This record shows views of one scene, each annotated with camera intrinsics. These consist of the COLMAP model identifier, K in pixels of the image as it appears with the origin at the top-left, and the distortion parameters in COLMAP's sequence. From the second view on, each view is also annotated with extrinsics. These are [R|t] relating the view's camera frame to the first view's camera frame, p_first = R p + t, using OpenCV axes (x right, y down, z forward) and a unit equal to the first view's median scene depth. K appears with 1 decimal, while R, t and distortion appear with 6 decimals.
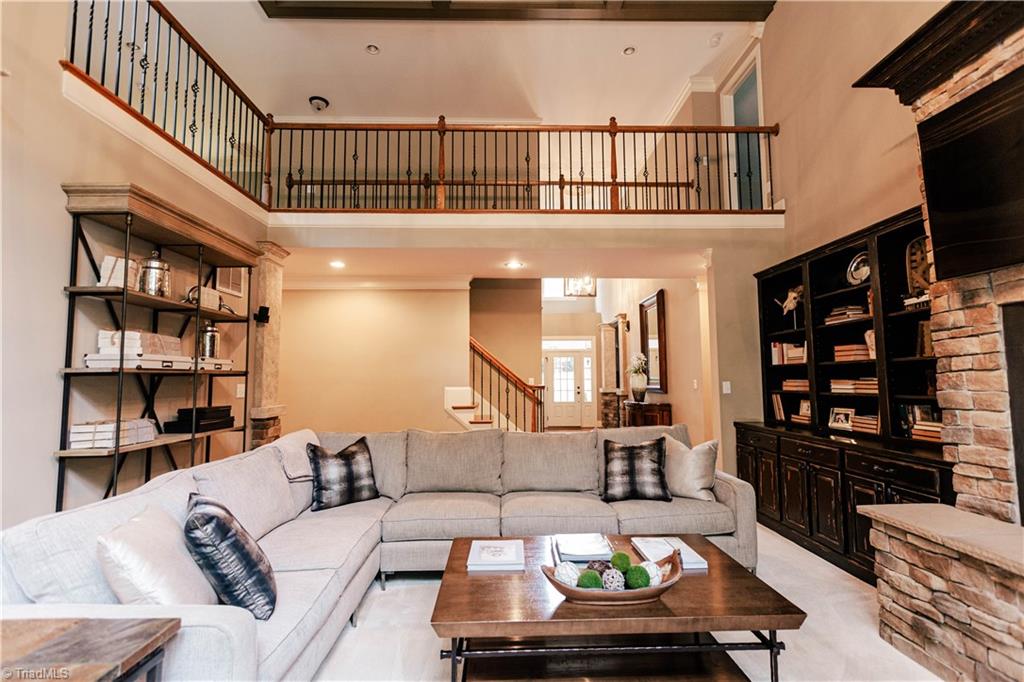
lens RADIAL K [[461.1, 0, 512.0], [0, 461.1, 341.0], [0, 0, 1]] dist [0.000944, 0.000002]
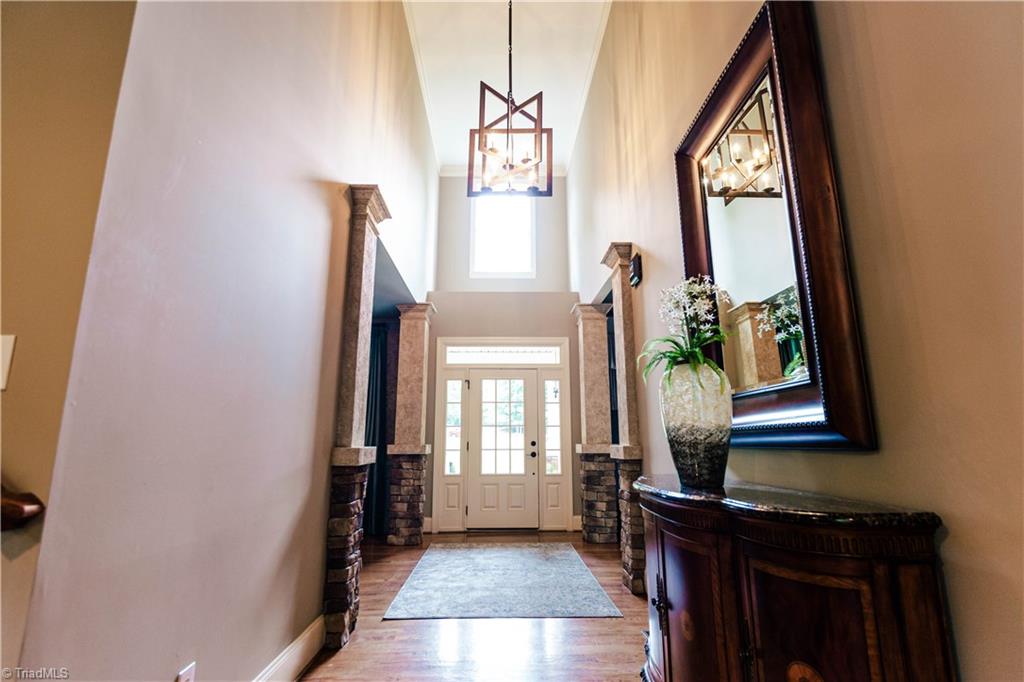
lens RADIAL K [[482.3, 0, 512.0], [0, 482.3, 341.0], [0, 0, 1]] dist [-0.000922, -0.000114]
pose [[0.999946, 0.006290, 0.008245, 0.123970], [-0.005217, 0.992238, -0.124240, 0.061361], [-0.008963, 0.124190, 0.992218, 0.519953]]
